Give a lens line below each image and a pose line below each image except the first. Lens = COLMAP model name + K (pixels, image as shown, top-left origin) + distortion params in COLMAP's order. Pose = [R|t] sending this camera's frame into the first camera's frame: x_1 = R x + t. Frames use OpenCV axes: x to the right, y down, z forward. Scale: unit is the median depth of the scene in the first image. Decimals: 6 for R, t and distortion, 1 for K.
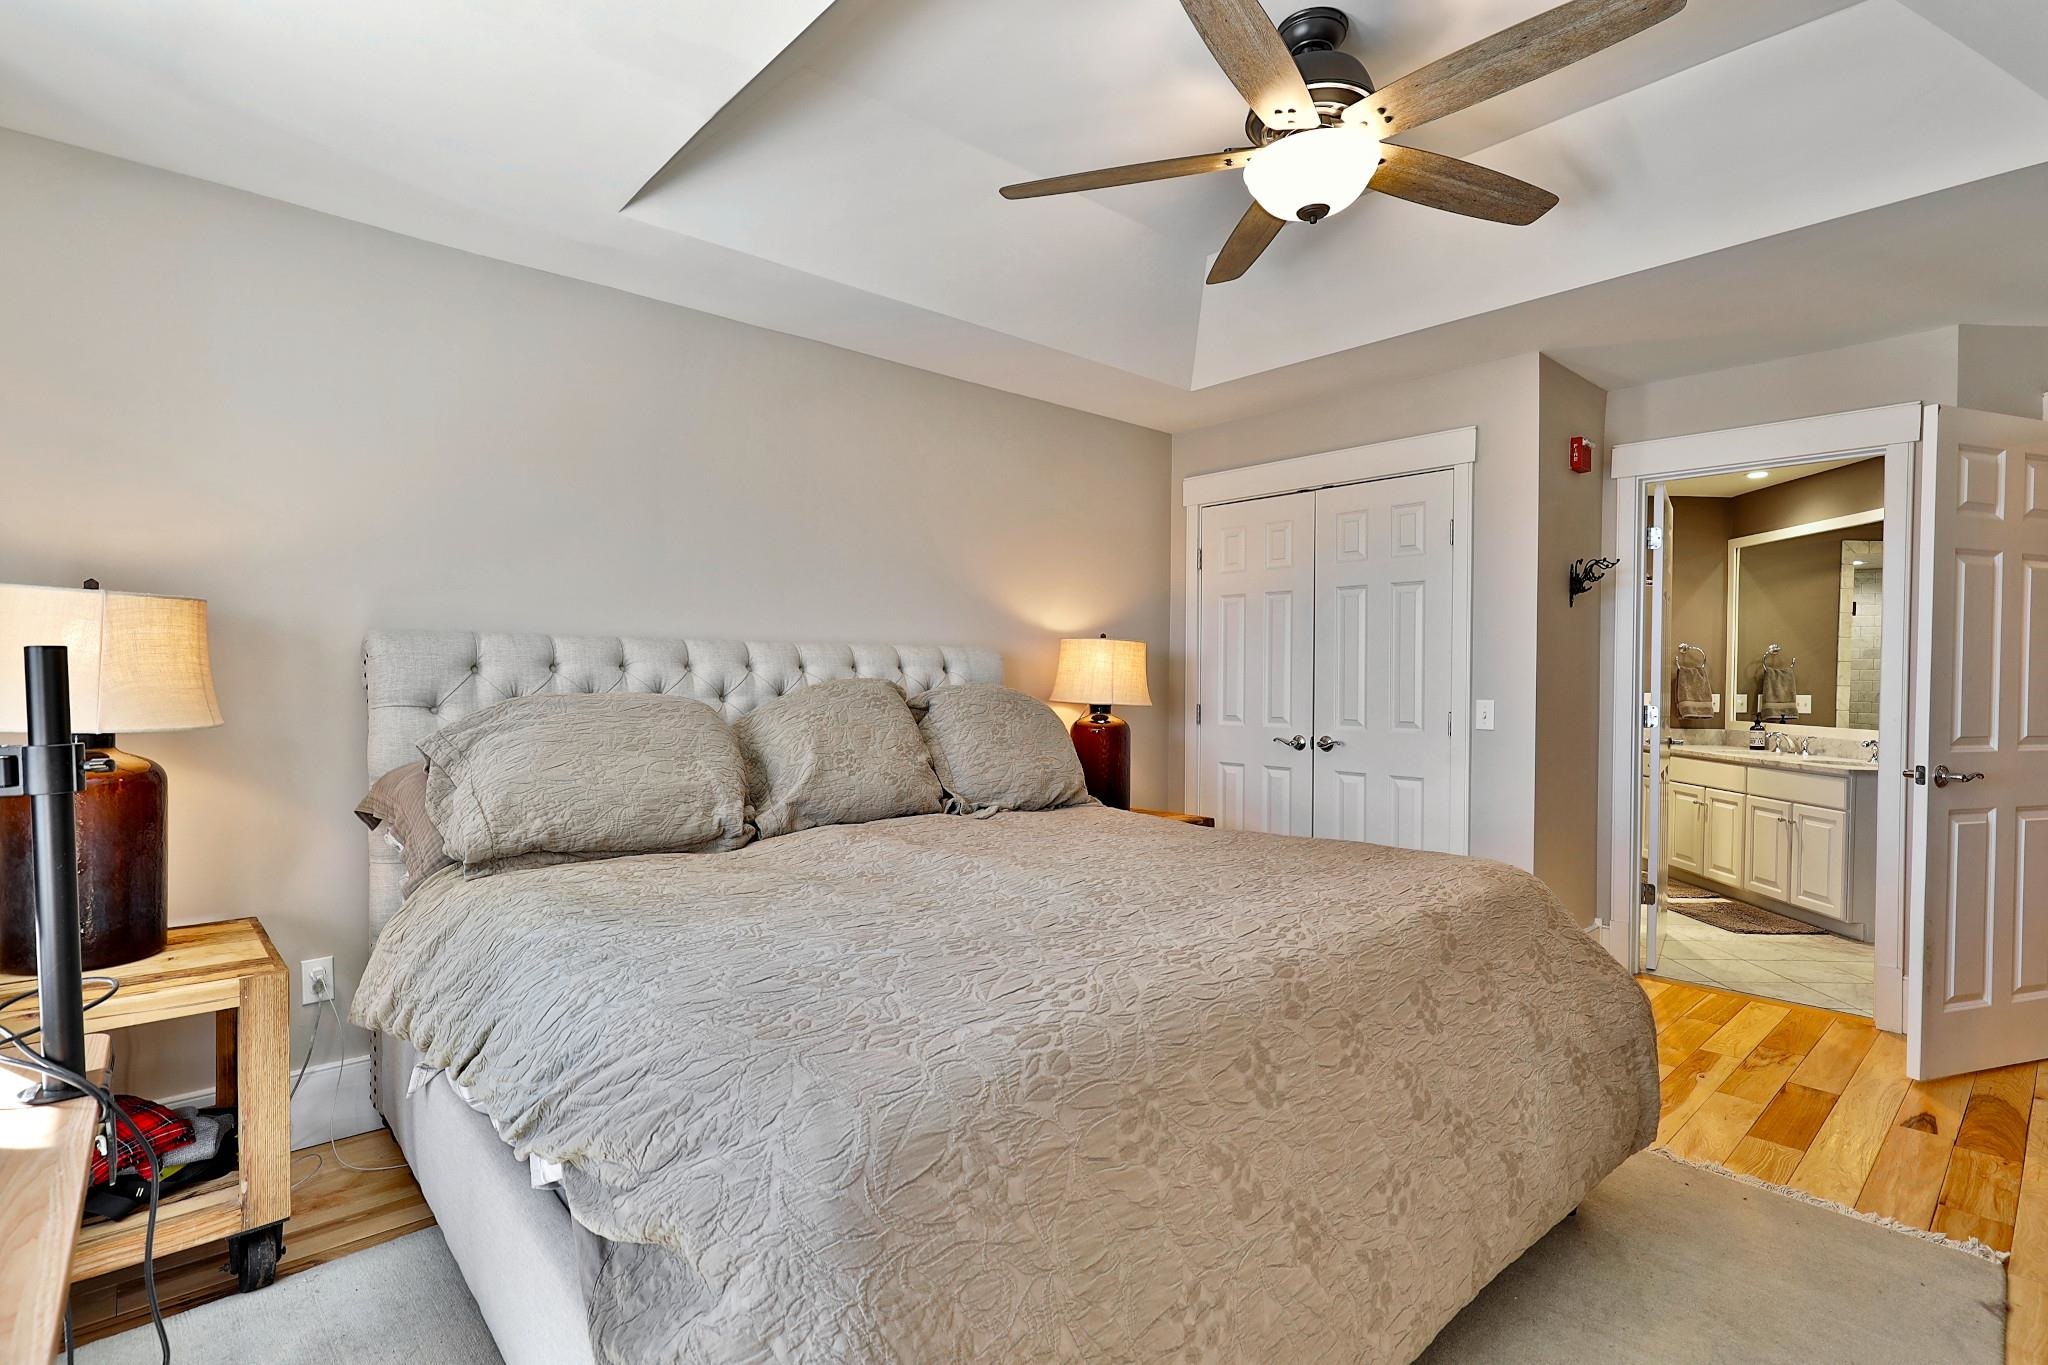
lens RADIAL K [[964.7, 0, 1024.0], [0, 964.7, 682.5], [0, 0, 1]] dist [-0.001958, -0.000354]
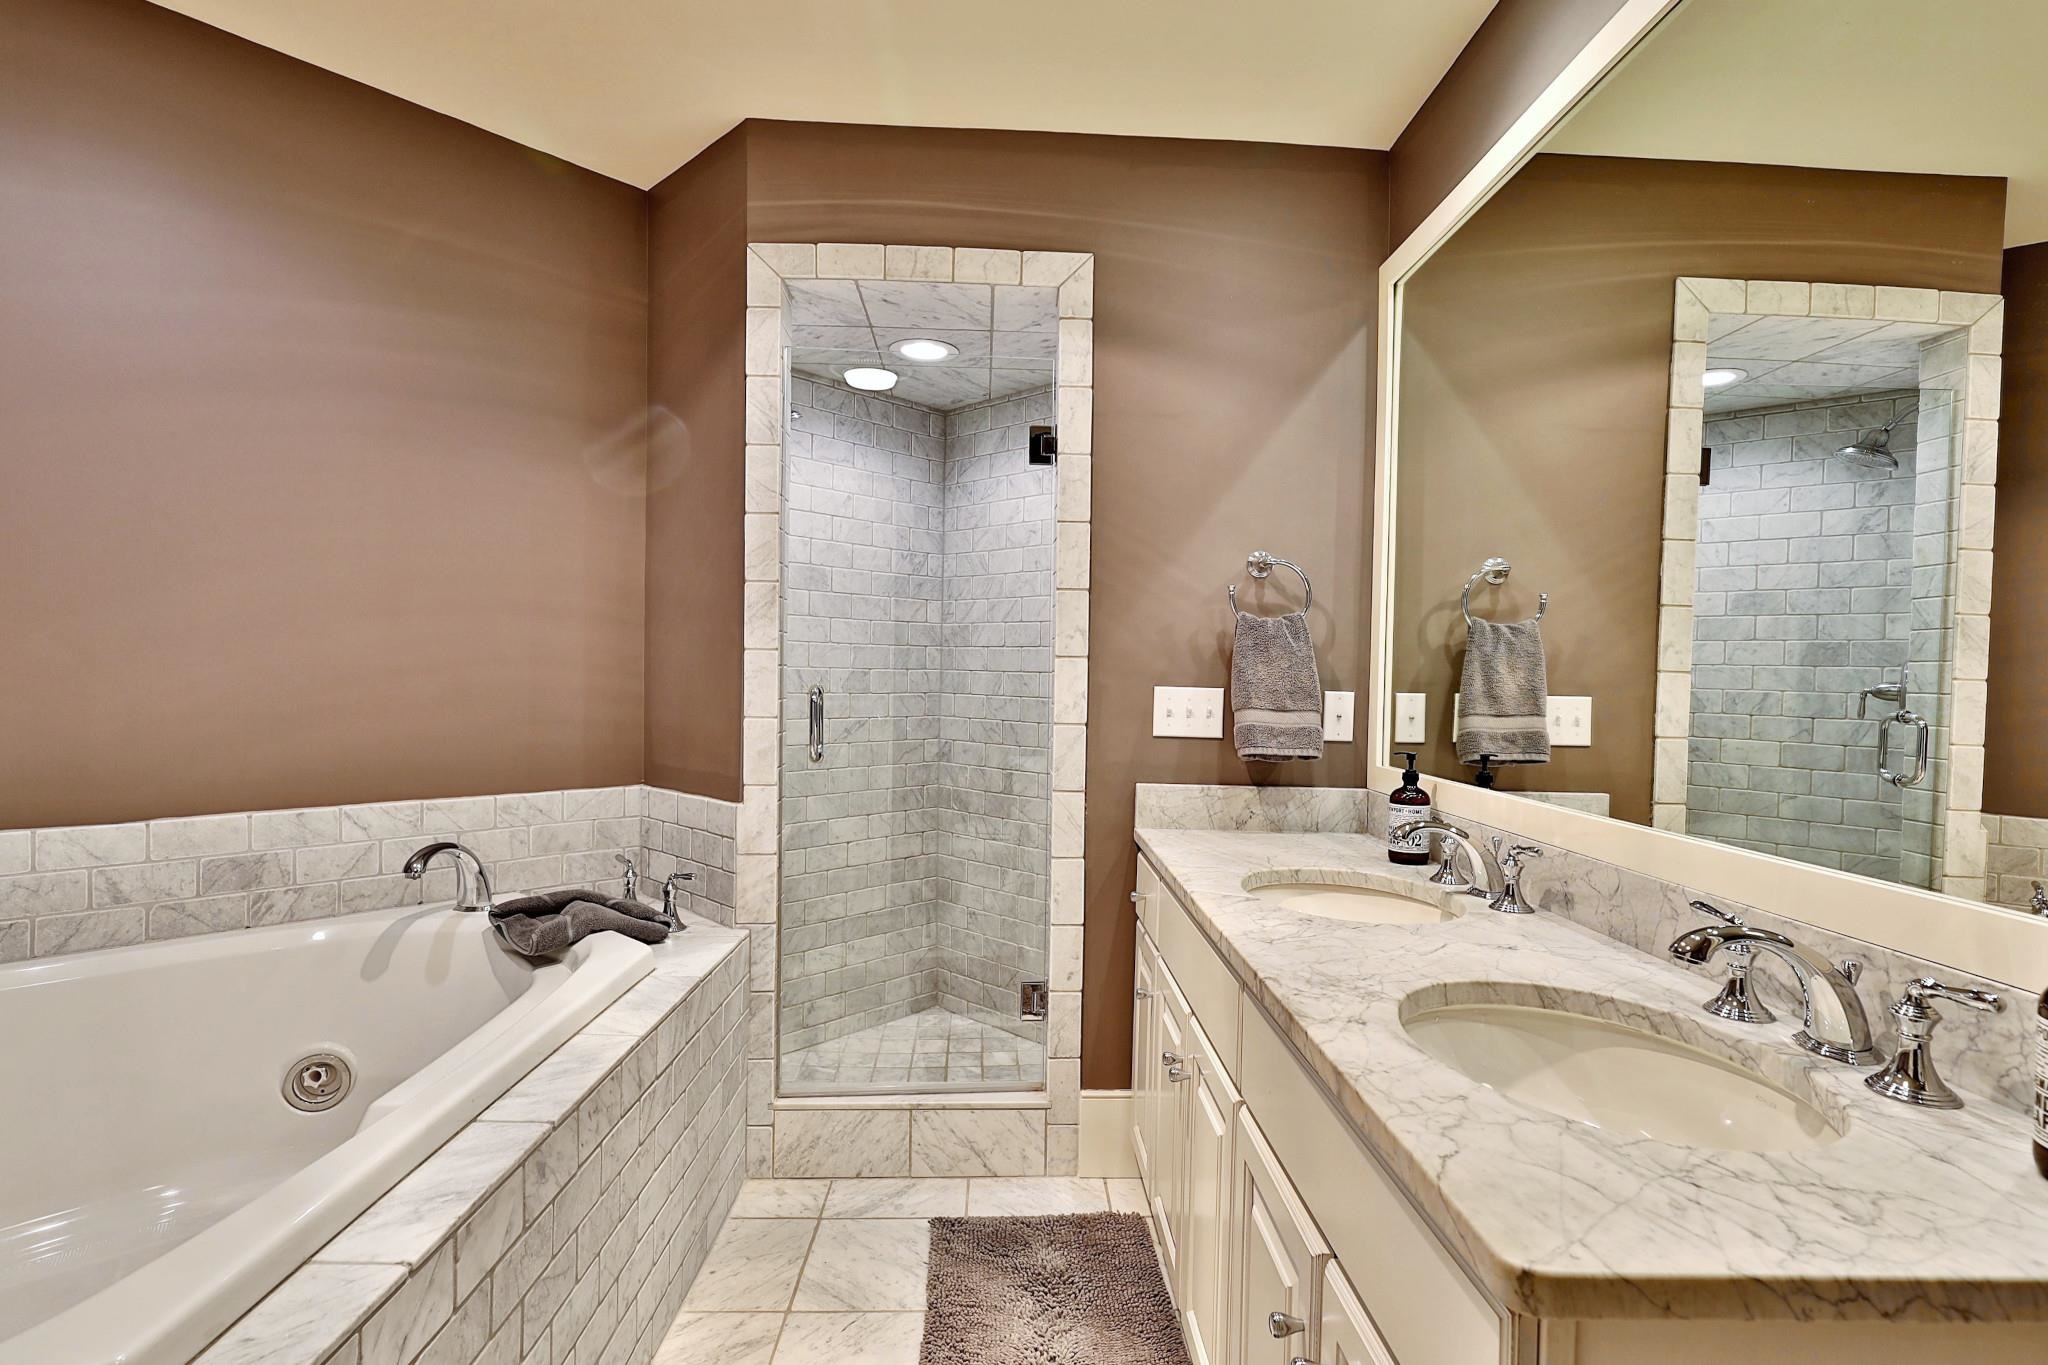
lens RADIAL K [[964.7, 0, 1024.0], [0, 964.7, 682.5], [0, 0, 1]] dist [-0.001958, -0.000354]
pose [[0.997617, 0.007711, 0.068559, 0.576542], [-0.007863, 0.999967, 0.001952, 0.008843], [-0.068542, -0.002486, 0.997645, 0.649060]]
